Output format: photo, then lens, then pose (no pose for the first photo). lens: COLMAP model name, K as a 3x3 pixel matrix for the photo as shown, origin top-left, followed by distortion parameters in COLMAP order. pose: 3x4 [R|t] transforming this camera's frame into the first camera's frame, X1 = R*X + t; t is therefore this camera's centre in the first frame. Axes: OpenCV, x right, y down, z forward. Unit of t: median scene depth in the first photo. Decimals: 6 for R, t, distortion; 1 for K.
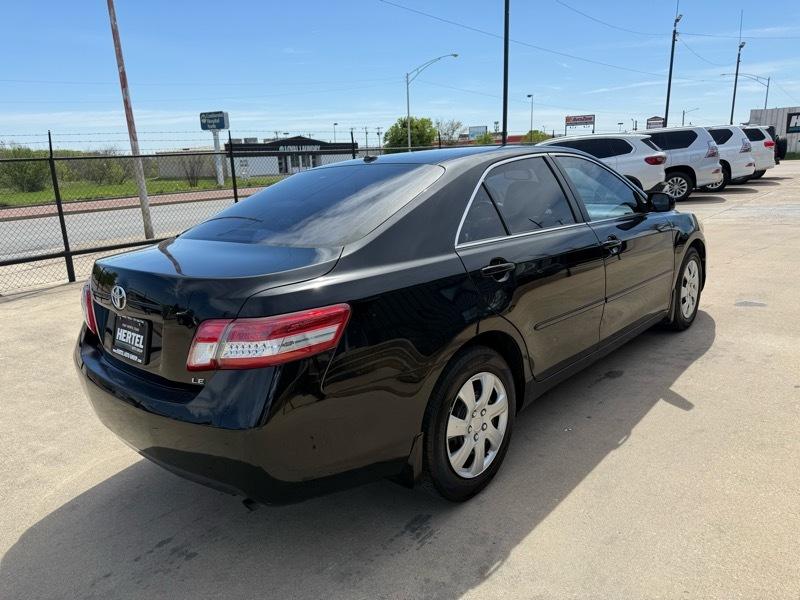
lens RADIAL K [[566.6, 0, 404.3], [0, 566.6, 297.4], [0, 0, 1]] dist [0.025663, -0.034667]
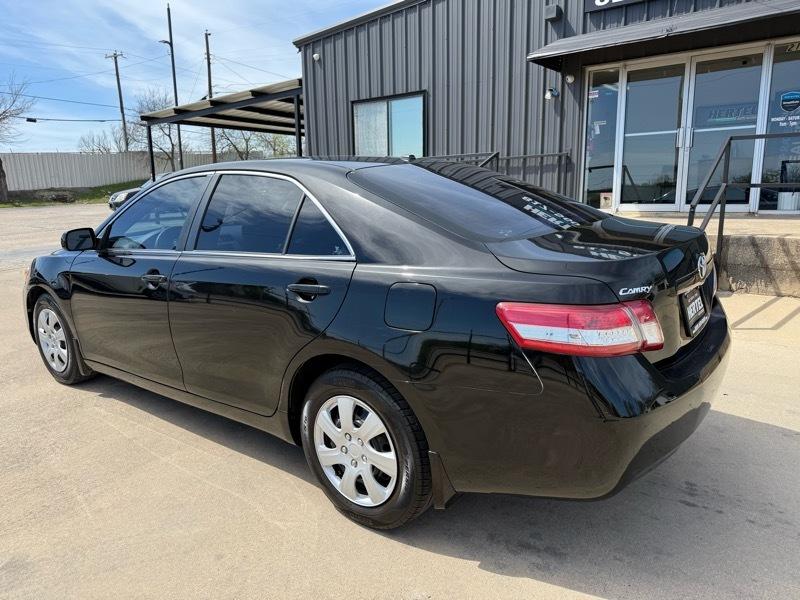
lens RADIAL K [[566.6, 0, 394.8], [0, 566.6, 301.2], [0, 0, 1]] dist [0.025663, -0.034667]
pose [[-0.064551, -0.150809, 0.986453, -0.852981], [0.262764, 0.951062, 0.162593, -0.144191], [-0.962699, 0.269699, -0.021765, 0.905833]]
